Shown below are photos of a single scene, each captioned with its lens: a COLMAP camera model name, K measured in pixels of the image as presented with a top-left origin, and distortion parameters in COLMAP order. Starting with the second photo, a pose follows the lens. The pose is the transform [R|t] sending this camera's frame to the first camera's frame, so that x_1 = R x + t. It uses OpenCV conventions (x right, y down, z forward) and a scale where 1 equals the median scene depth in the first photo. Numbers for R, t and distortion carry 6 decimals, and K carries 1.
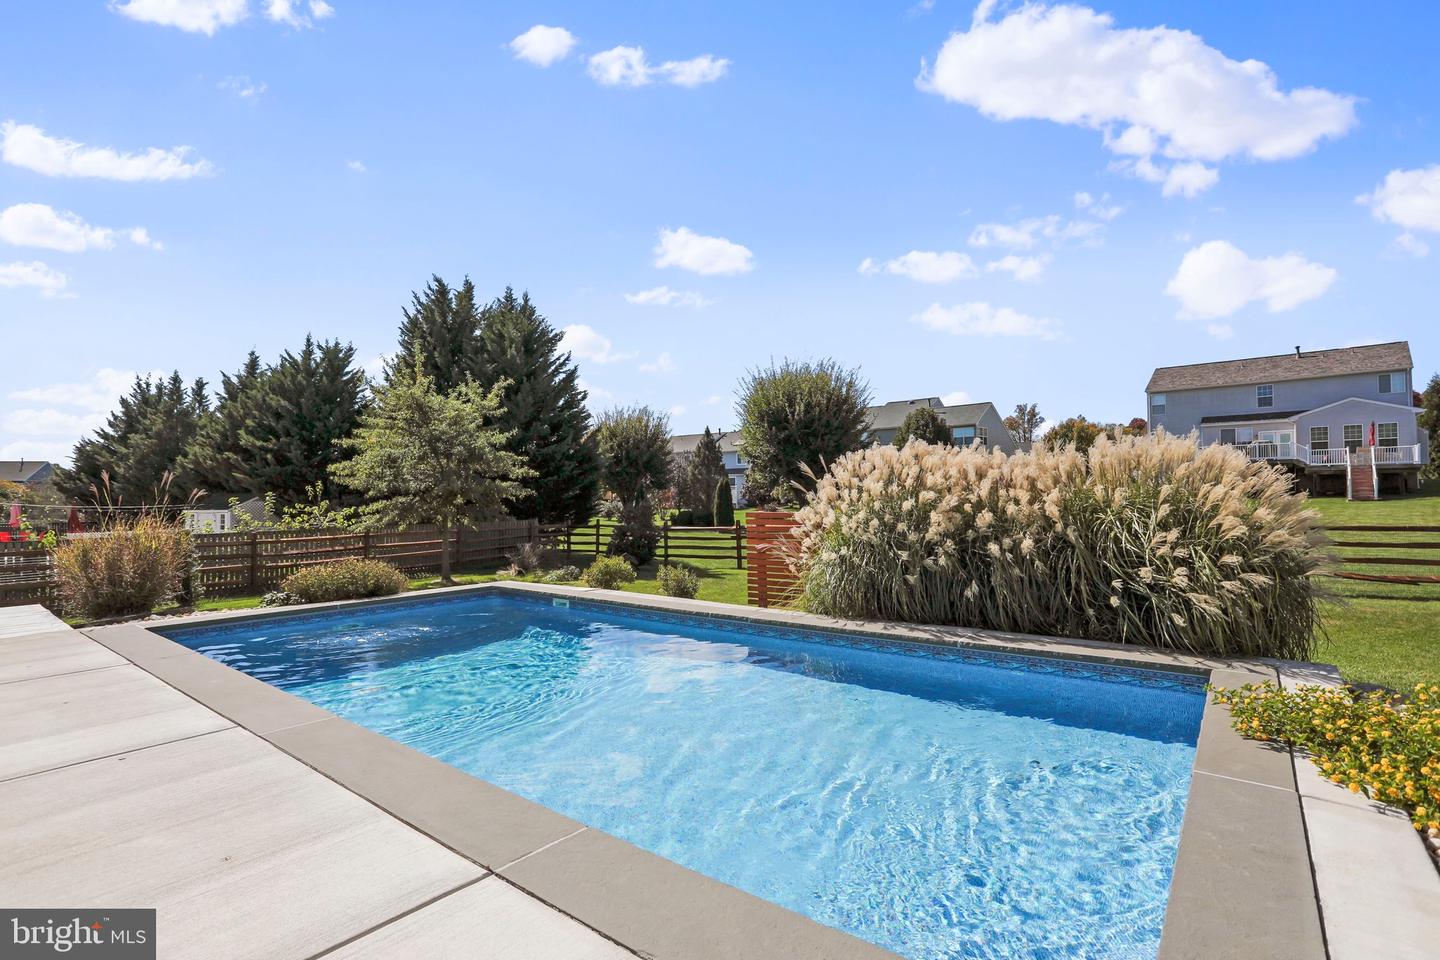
lens RADIAL K [[702.1, 0, 721.0], [0, 702.1, 480.9], [0, 0, 1]] dist [-0.077192, 0.035203]
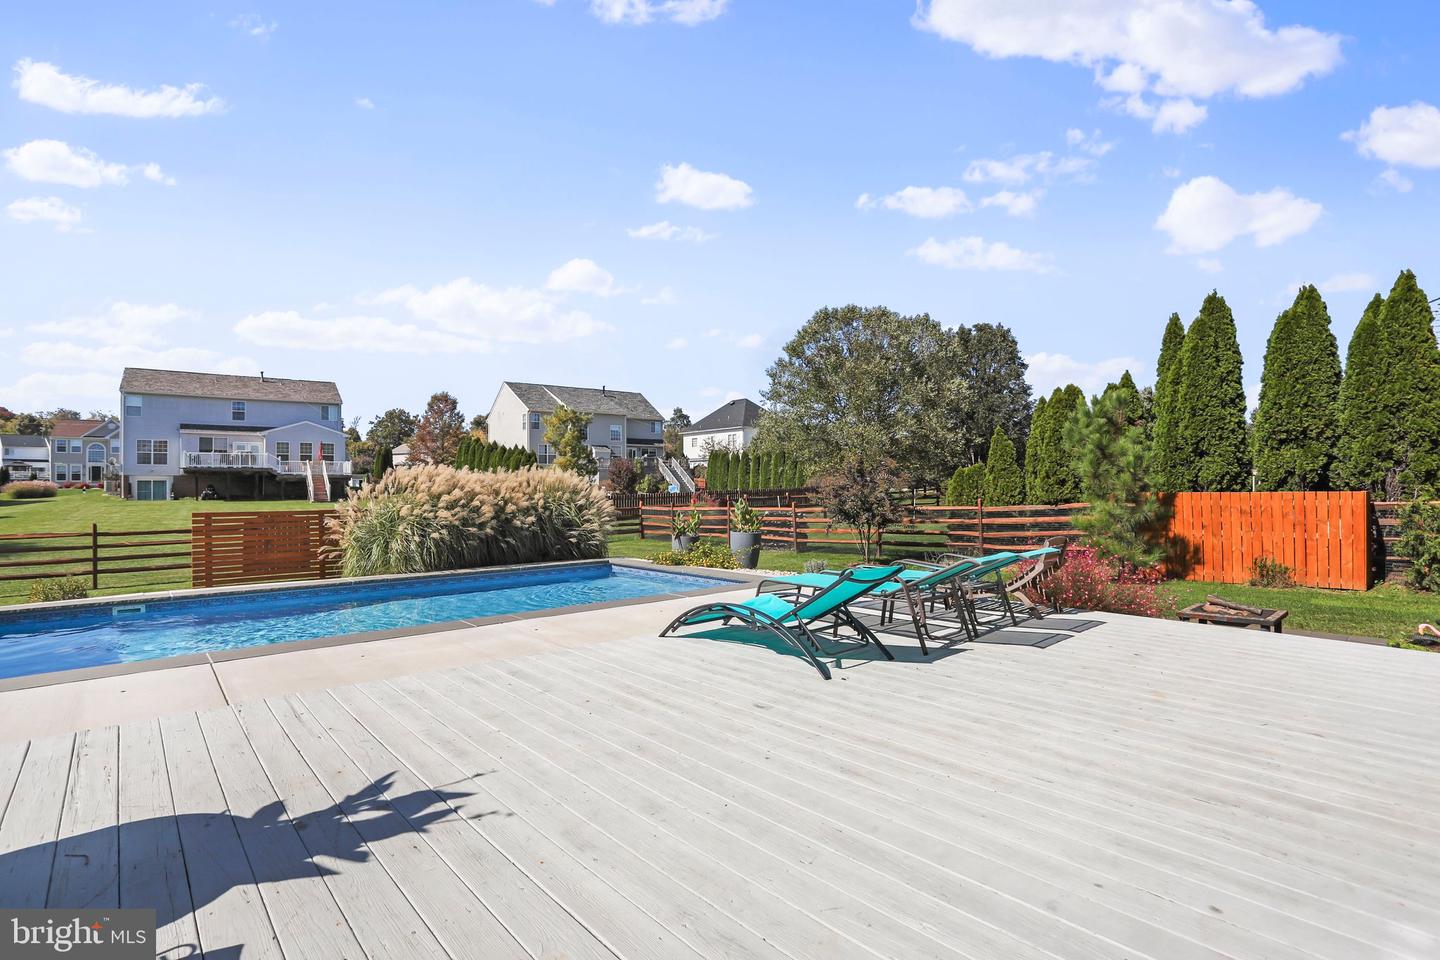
lens RADIAL K [[702.1, 0, 721.0], [0, 702.1, 480.9], [0, 0, 1]] dist [-0.077192, 0.035203]
pose [[0.174428, 0.020511, 0.984456, -0.274039], [-0.014812, 0.999725, -0.018205, 0.000739], [-0.984559, -0.011406, 0.174683, 0.010868]]
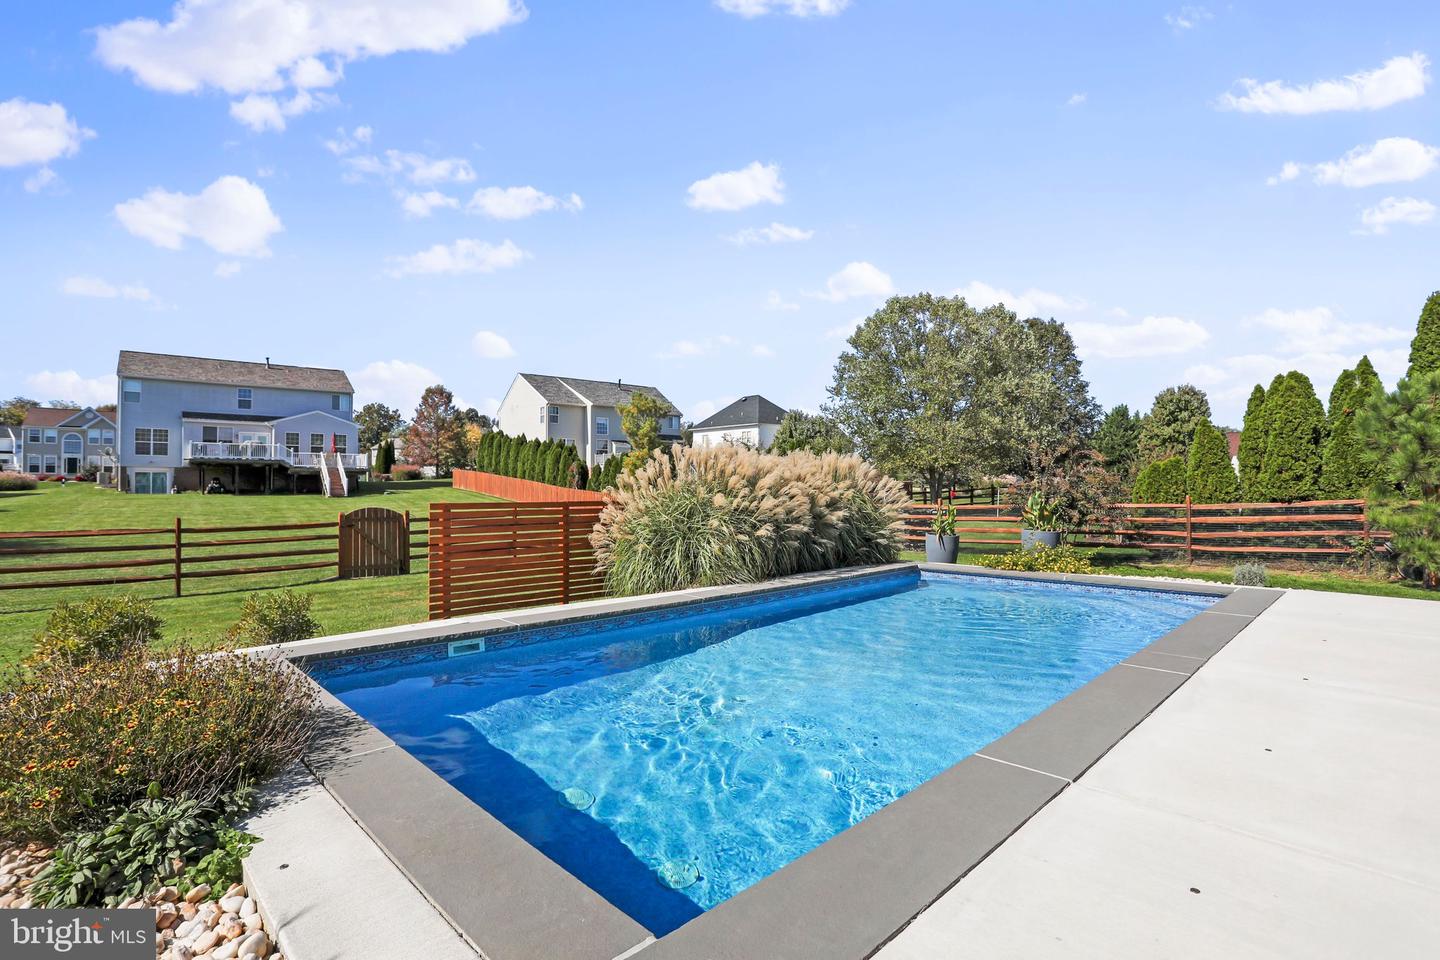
lens RADIAL K [[702.1, 0, 721.0], [0, 702.1, 480.9], [0, 0, 1]] dist [-0.077192, 0.035203]
pose [[0.136910, 0.020905, 0.990363, -0.225628], [-0.022253, 0.999590, -0.018023, 0.008334], [-0.990333, -0.019571, 0.137320, 0.186453]]
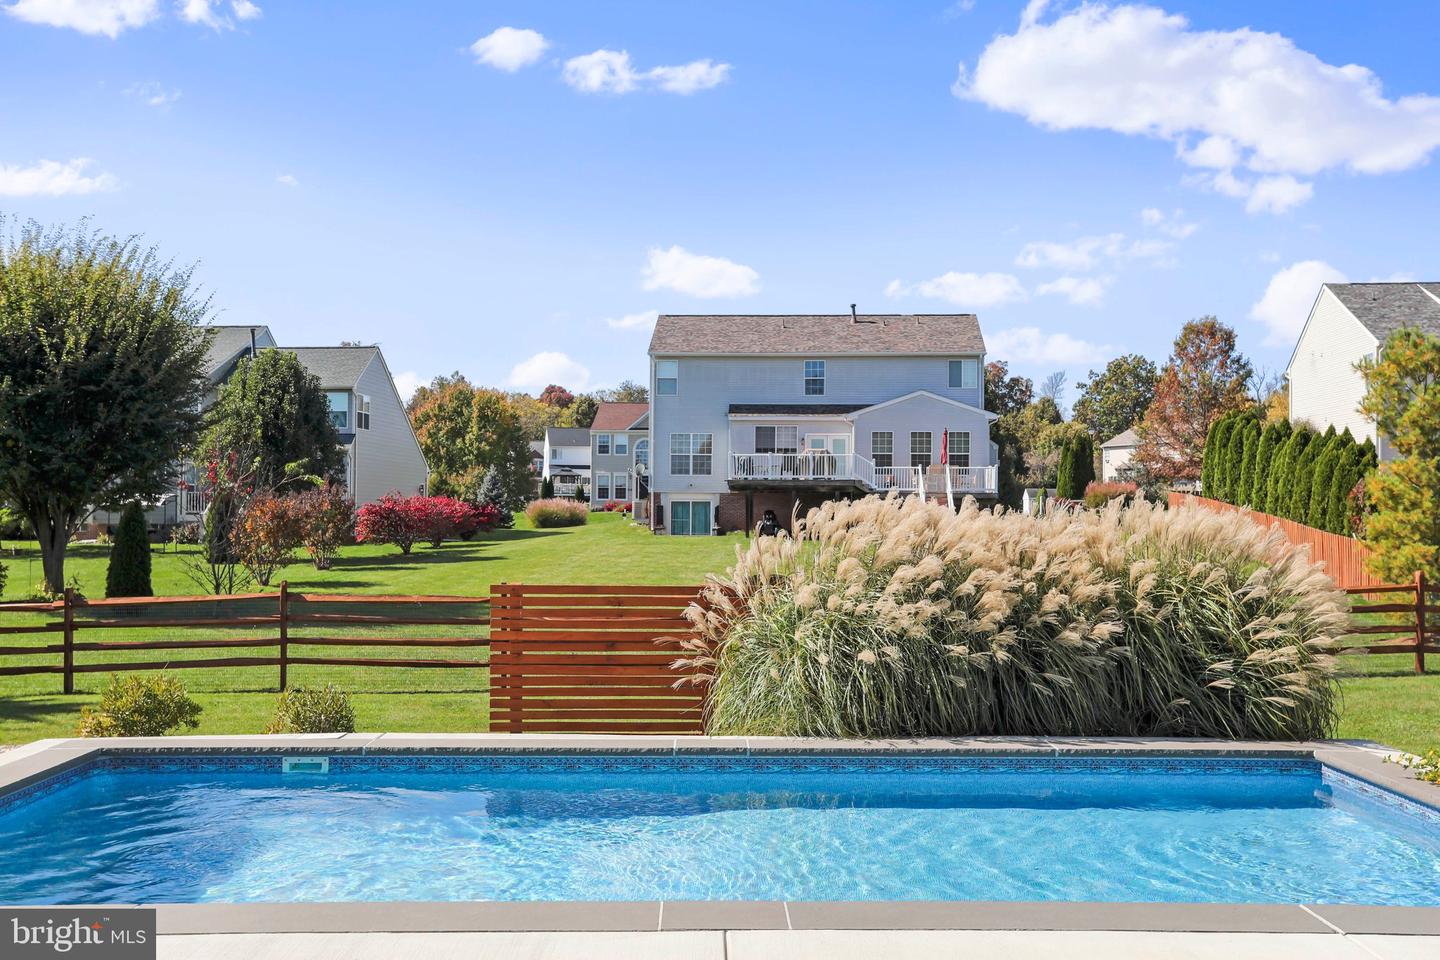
lens RADIAL K [[1462.9, 0, 723.6], [0, 1462.9, 480.0], [0, 0, 1]] dist [0.041864, 0.025977]
pose [[0.777818, 0.031472, 0.627702, -0.190970], [-0.028036, 0.999489, -0.015372, -0.009715], [-0.627865, -0.005641, 0.778302, -0.022622]]
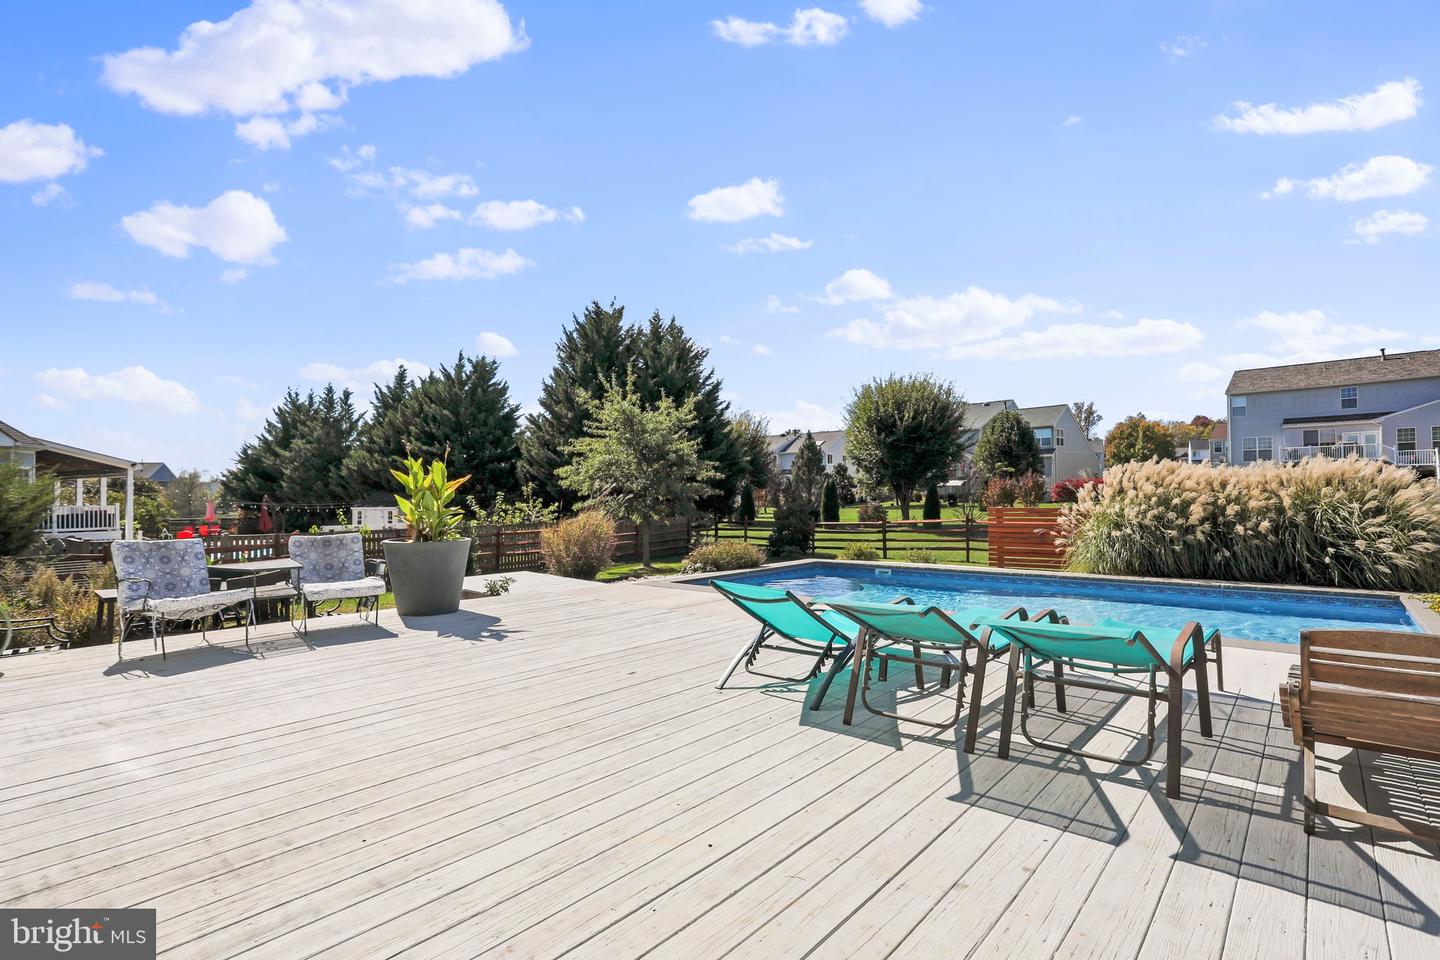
lens RADIAL K [[702.1, 0, 721.0], [0, 702.1, 480.9], [0, 0, 1]] dist [-0.077192, 0.035203]
pose [[0.998101, -0.000245, -0.061597, -0.128584], [0.000351, 0.999998, 0.001707, -0.002946], [0.061597, -0.001726, 0.998100, -0.117767]]
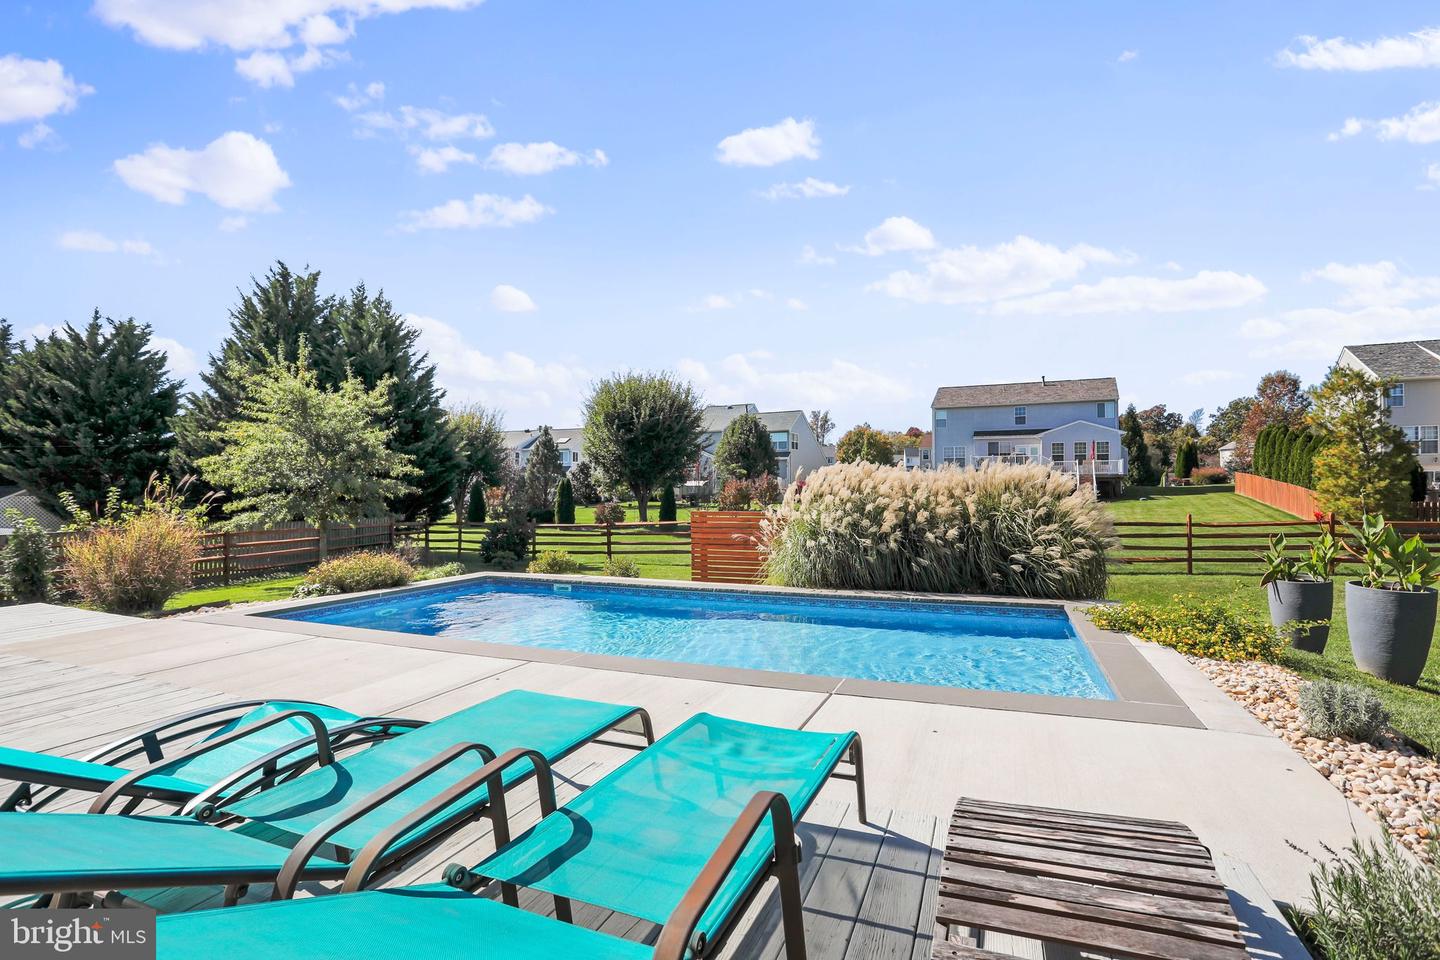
lens RADIAL K [[702.1, 0, 721.0], [0, 702.1, 480.9], [0, 0, 1]] dist [-0.077192, 0.035203]
pose [[0.960144, 0.014121, 0.279150, -0.083783], [-0.014977, 0.999887, 0.000933, -0.003316], [-0.279105, -0.005076, 0.960247, -0.059761]]
